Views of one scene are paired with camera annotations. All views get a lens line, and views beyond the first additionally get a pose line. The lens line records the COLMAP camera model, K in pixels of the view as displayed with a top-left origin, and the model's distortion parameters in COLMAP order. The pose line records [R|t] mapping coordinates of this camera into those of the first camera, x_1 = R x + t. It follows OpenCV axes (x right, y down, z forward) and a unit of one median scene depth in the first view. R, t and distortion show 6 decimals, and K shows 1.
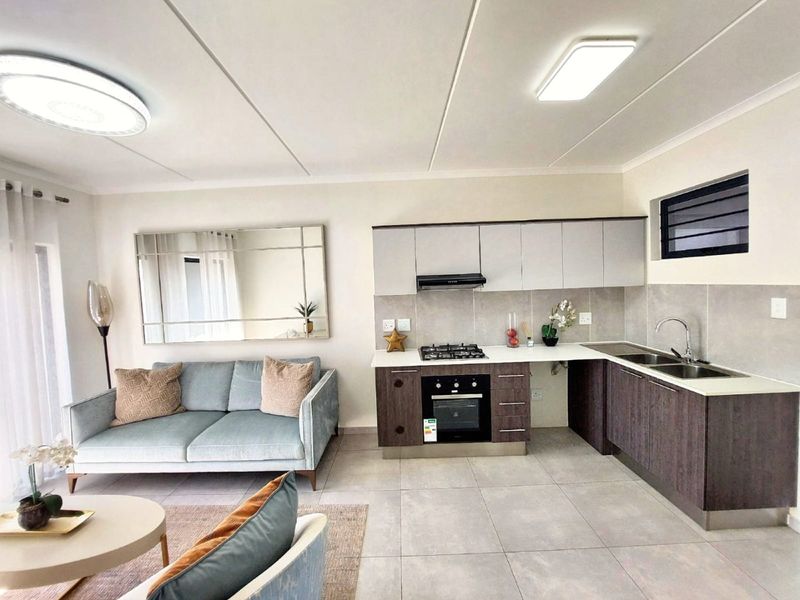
lens RADIAL K [[321.5, 0, 398.1], [0, 321.5, 293.5], [0, 0, 1]] dist [-0.018255, 0.001134]
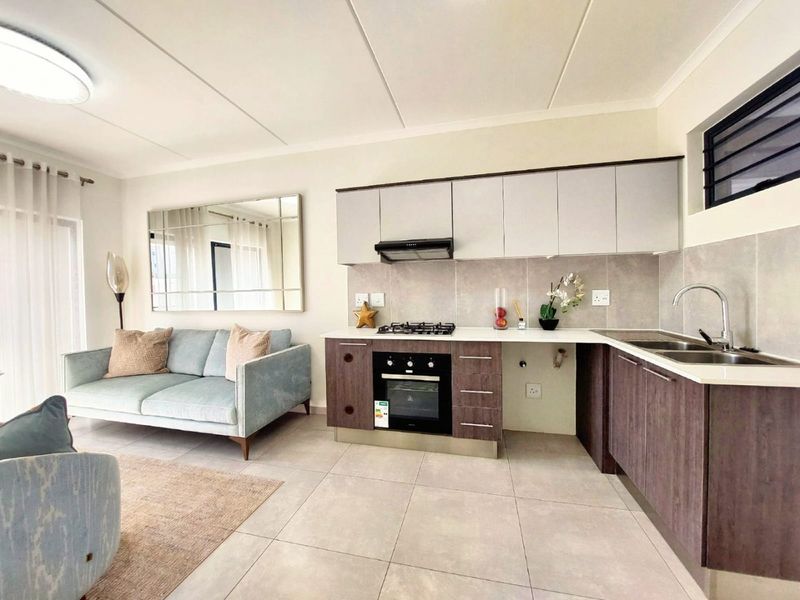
lens RADIAL K [[321.5, 0, 400.2], [0, 321.5, 294.9], [0, 0, 1]] dist [-0.018255, 0.001134]
pose [[0.971968, 0.022403, -0.234045, 0.342047], [-0.026090, 0.999579, -0.012669, 0.109293], [0.233663, 0.018420, 0.972143, 0.151585]]
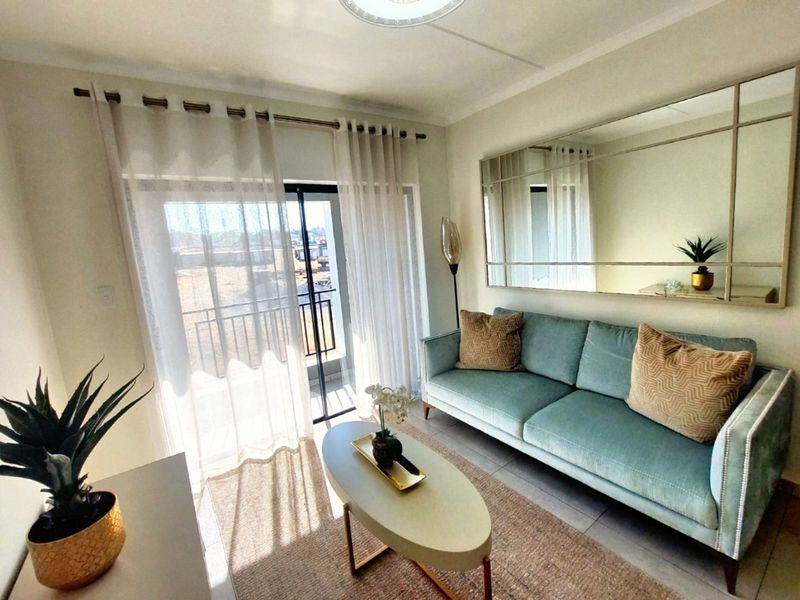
lens RADIAL K [[353.1, 0, 391.5], [0, 353.1, 297.1], [0, 0, 1]] dist [-0.019687, 0.001590]
pose [[0.574879, 0.117677, -0.809732, -0.158495], [0.029105, 0.986037, 0.163963, 0.021015], [0.817721, -0.117826, 0.563427, 0.237993]]
